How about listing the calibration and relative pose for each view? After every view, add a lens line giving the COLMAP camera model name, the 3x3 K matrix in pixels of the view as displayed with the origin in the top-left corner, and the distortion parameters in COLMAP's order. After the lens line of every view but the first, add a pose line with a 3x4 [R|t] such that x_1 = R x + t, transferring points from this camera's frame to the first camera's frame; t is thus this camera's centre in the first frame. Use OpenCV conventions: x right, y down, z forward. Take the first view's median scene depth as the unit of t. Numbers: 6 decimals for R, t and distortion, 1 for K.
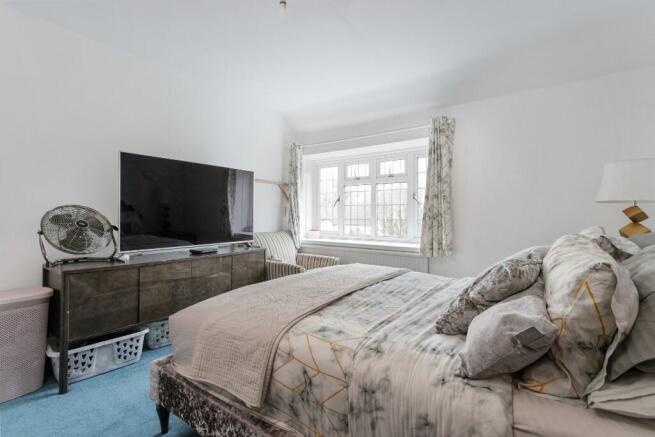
lens RADIAL K [[316.8, 0, 324.2], [0, 316.8, 217.4], [0, 0, 1]] dist [0.000429, -0.000102]
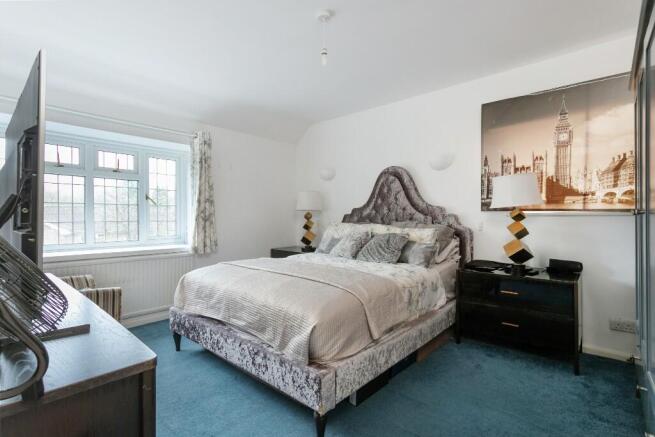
lens RADIAL K [[316.8, 0, 323.9], [0, 316.8, 218.1], [0, 0, 1]] dist [0.000429, -0.000102]
pose [[0.105696, 0.004542, 0.994388, -0.737068], [0.004445, 0.999977, -0.005040, 0.005120], [-0.994389, 0.004953, 0.105673, 0.444567]]
